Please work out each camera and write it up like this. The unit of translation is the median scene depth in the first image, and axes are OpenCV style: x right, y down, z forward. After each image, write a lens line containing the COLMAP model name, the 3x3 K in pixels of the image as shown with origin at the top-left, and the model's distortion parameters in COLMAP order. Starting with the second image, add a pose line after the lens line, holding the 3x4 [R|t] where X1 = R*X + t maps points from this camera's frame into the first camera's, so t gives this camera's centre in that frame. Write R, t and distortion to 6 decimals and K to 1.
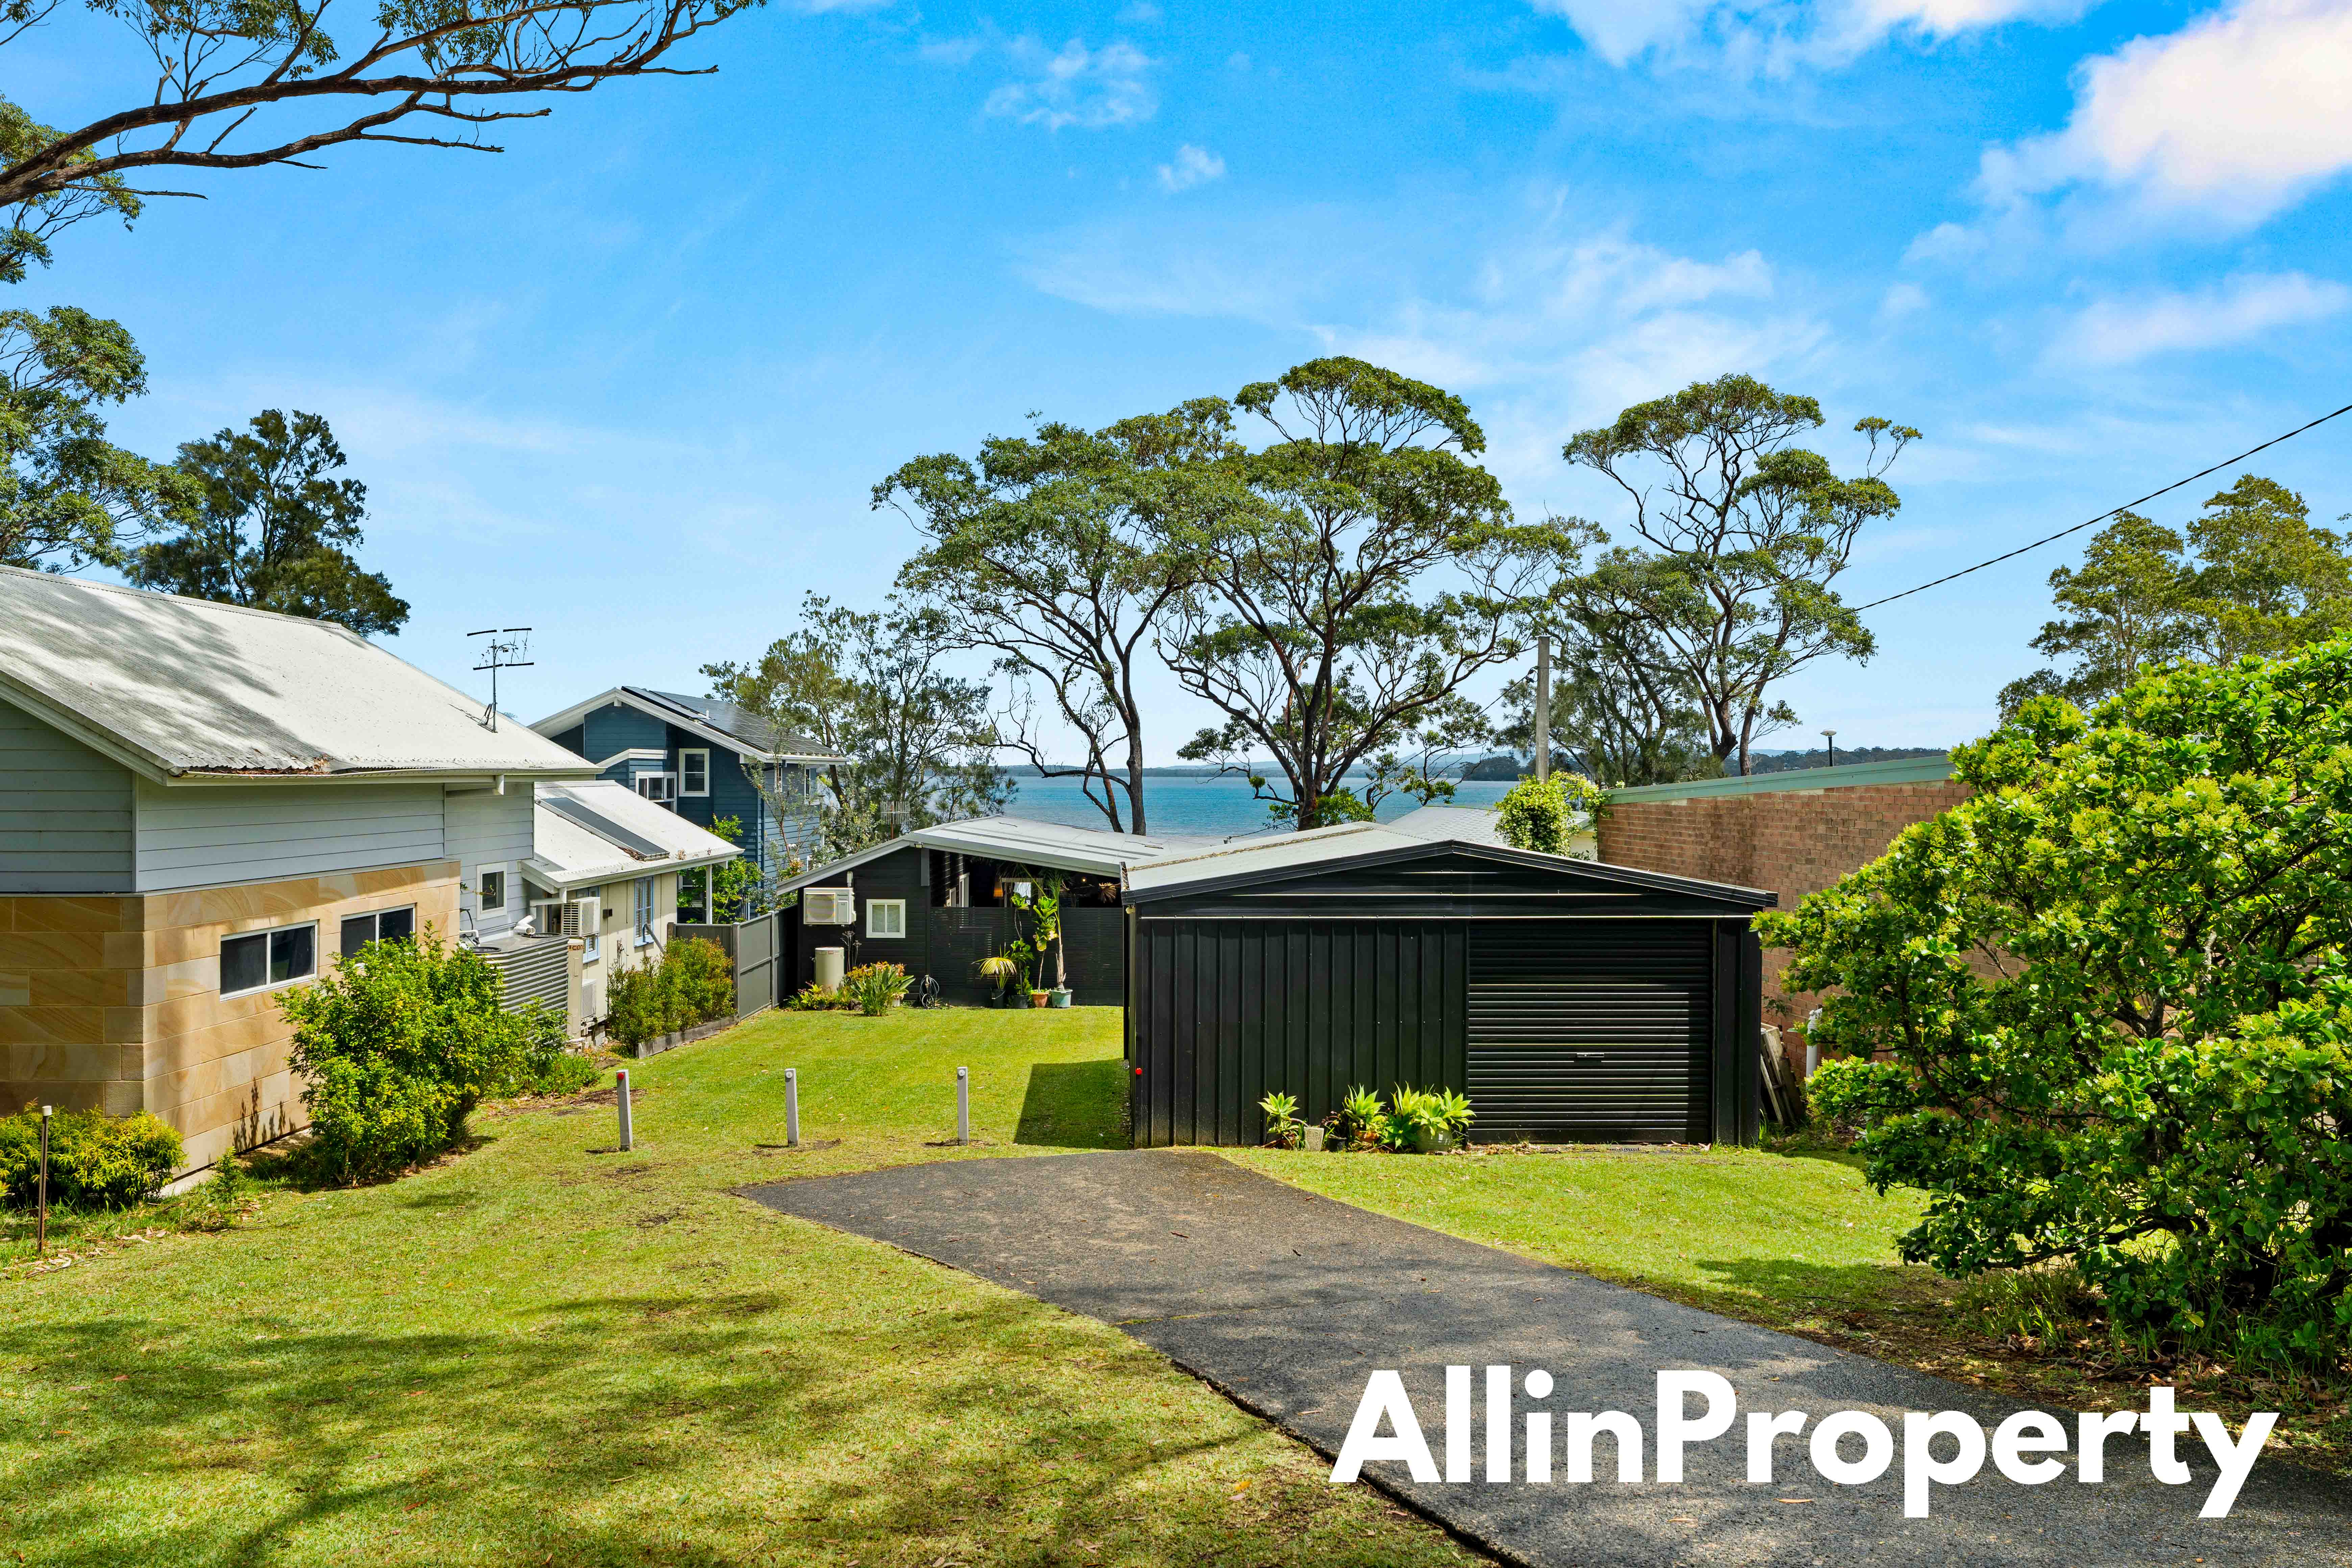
lens RADIAL K [[1710.5, 0, 1176.0], [0, 1710.5, 784.0], [0, 0, 1]] dist [-0.001849, -0.000076]
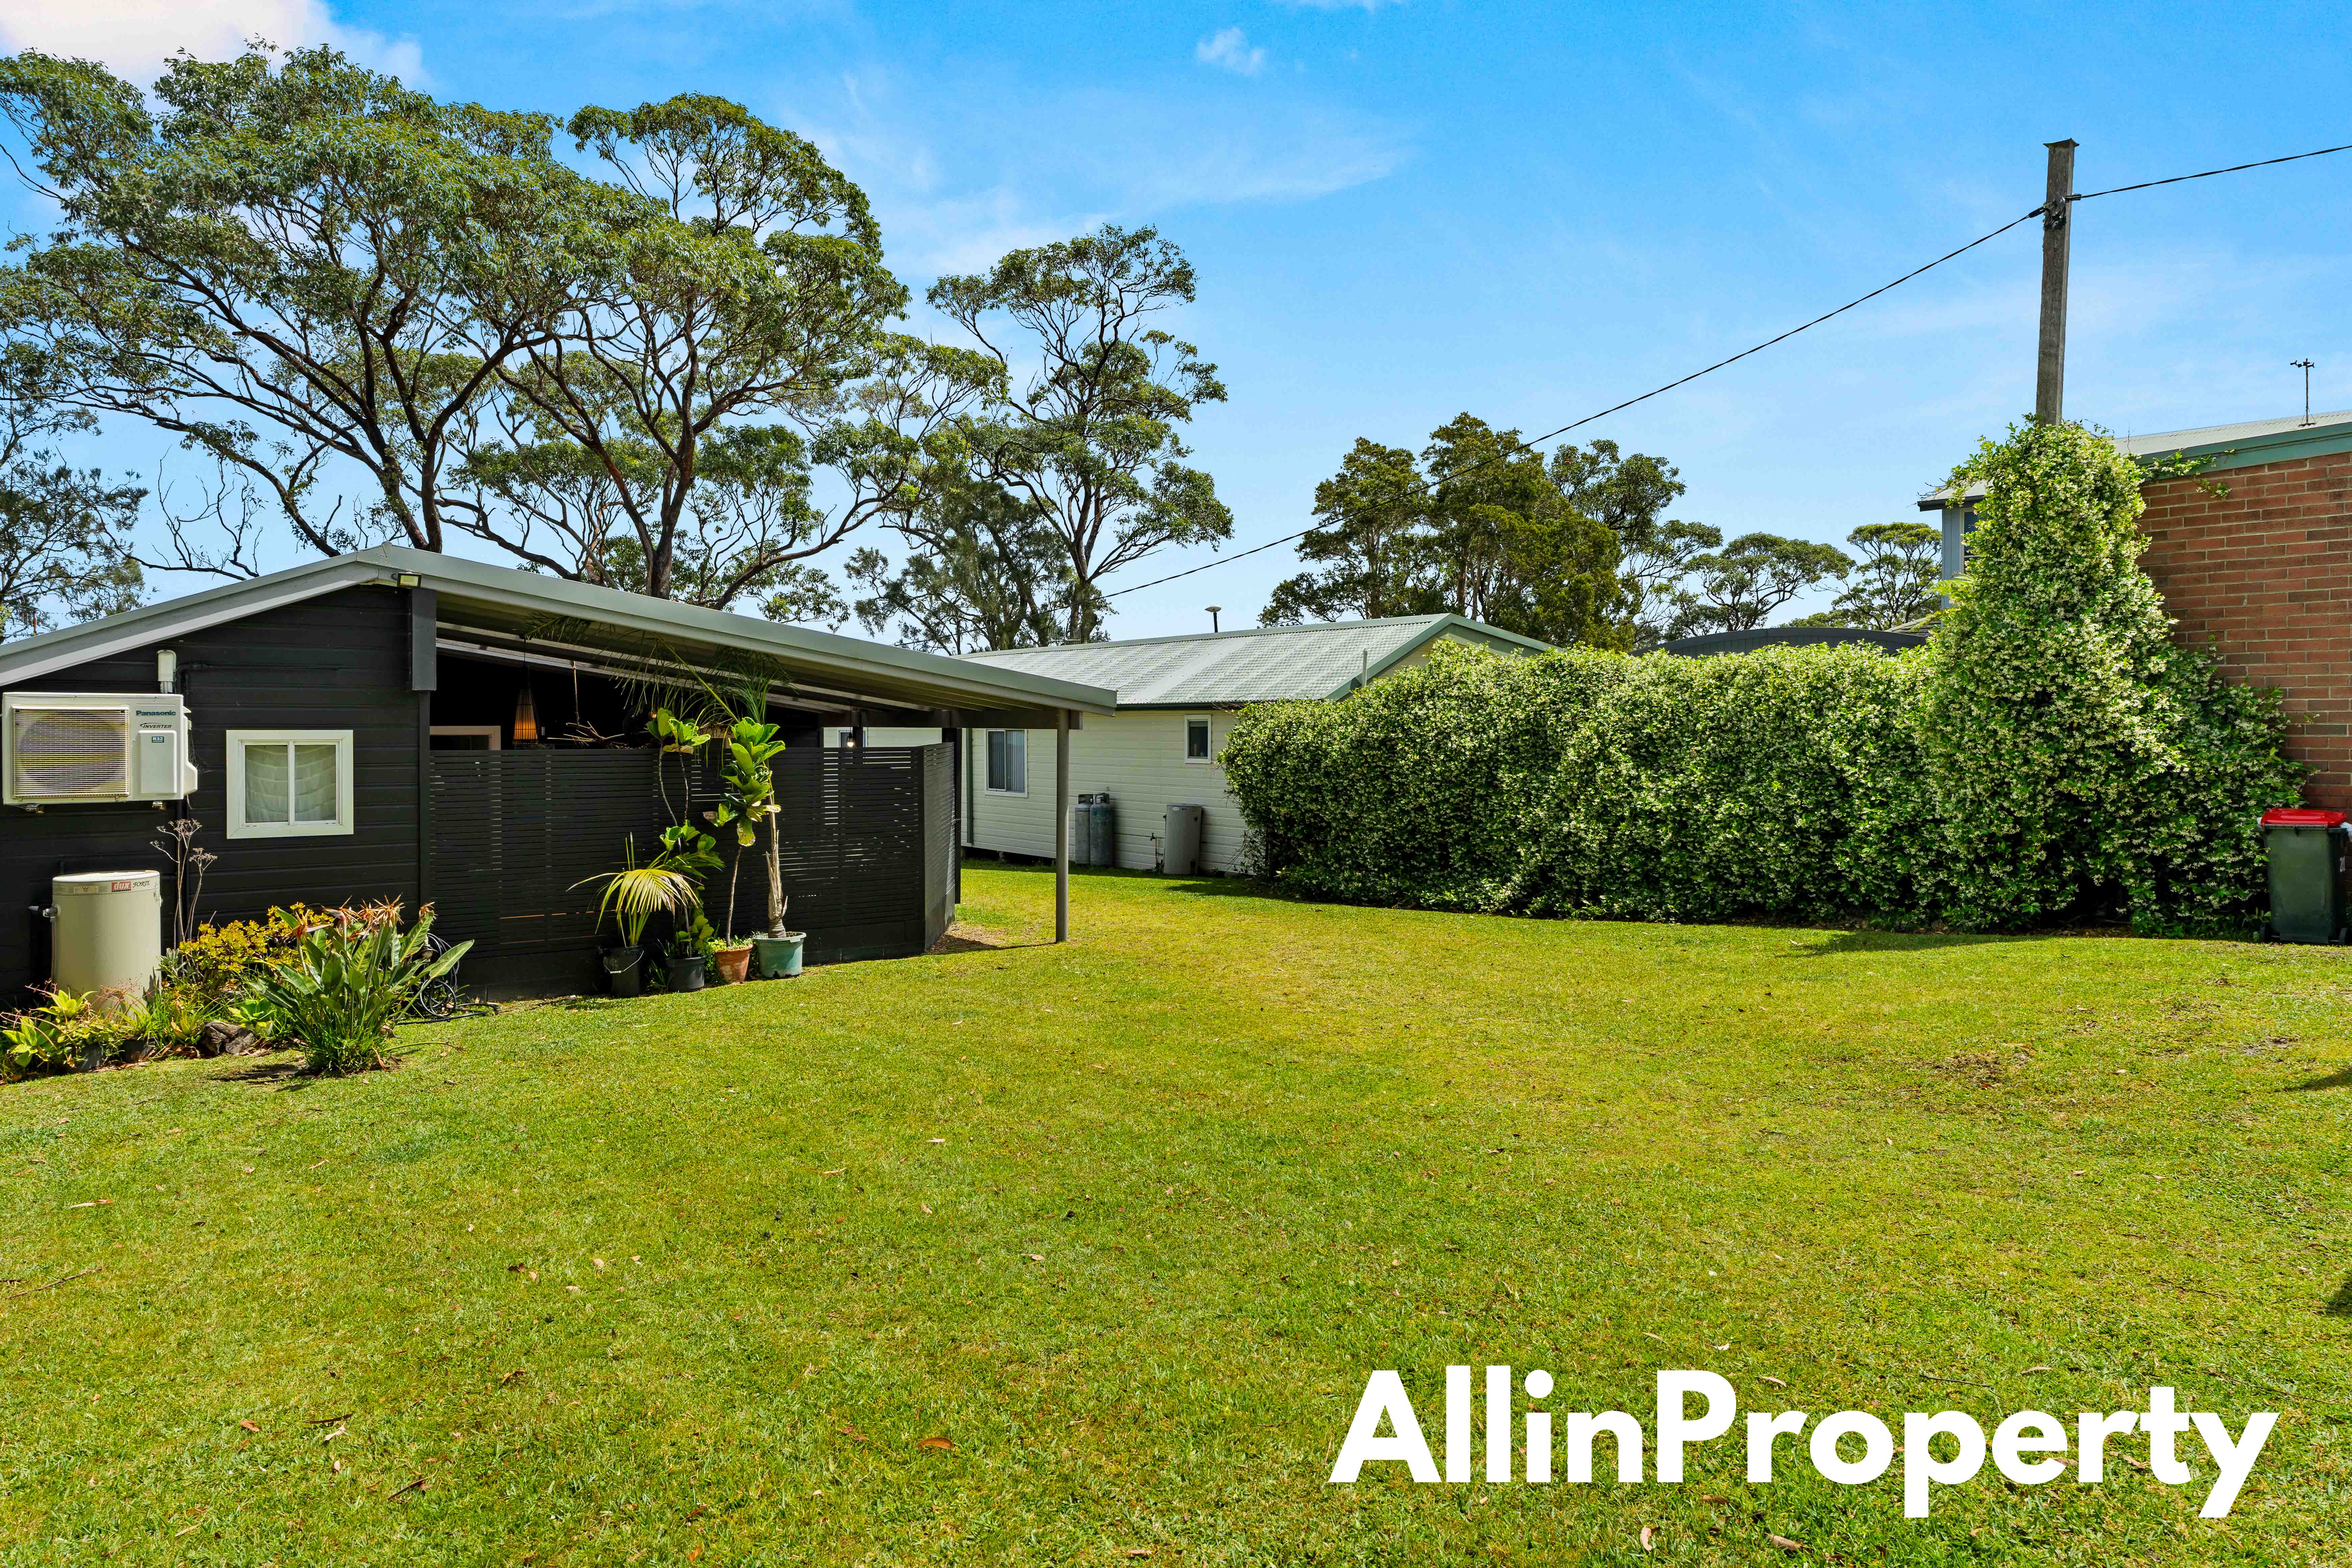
lens RADIAL K [[1402.4, 0, 1230.2], [0, 1402.4, 751.8], [0, 0, 1]] dist [-0.001573, -0.001445]
pose [[0.807623, -0.016379, 0.589472, -0.183753], [0.002975, 0.999715, 0.023701, 0.065467], [-0.589692, -0.017388, 0.807441, 0.645989]]
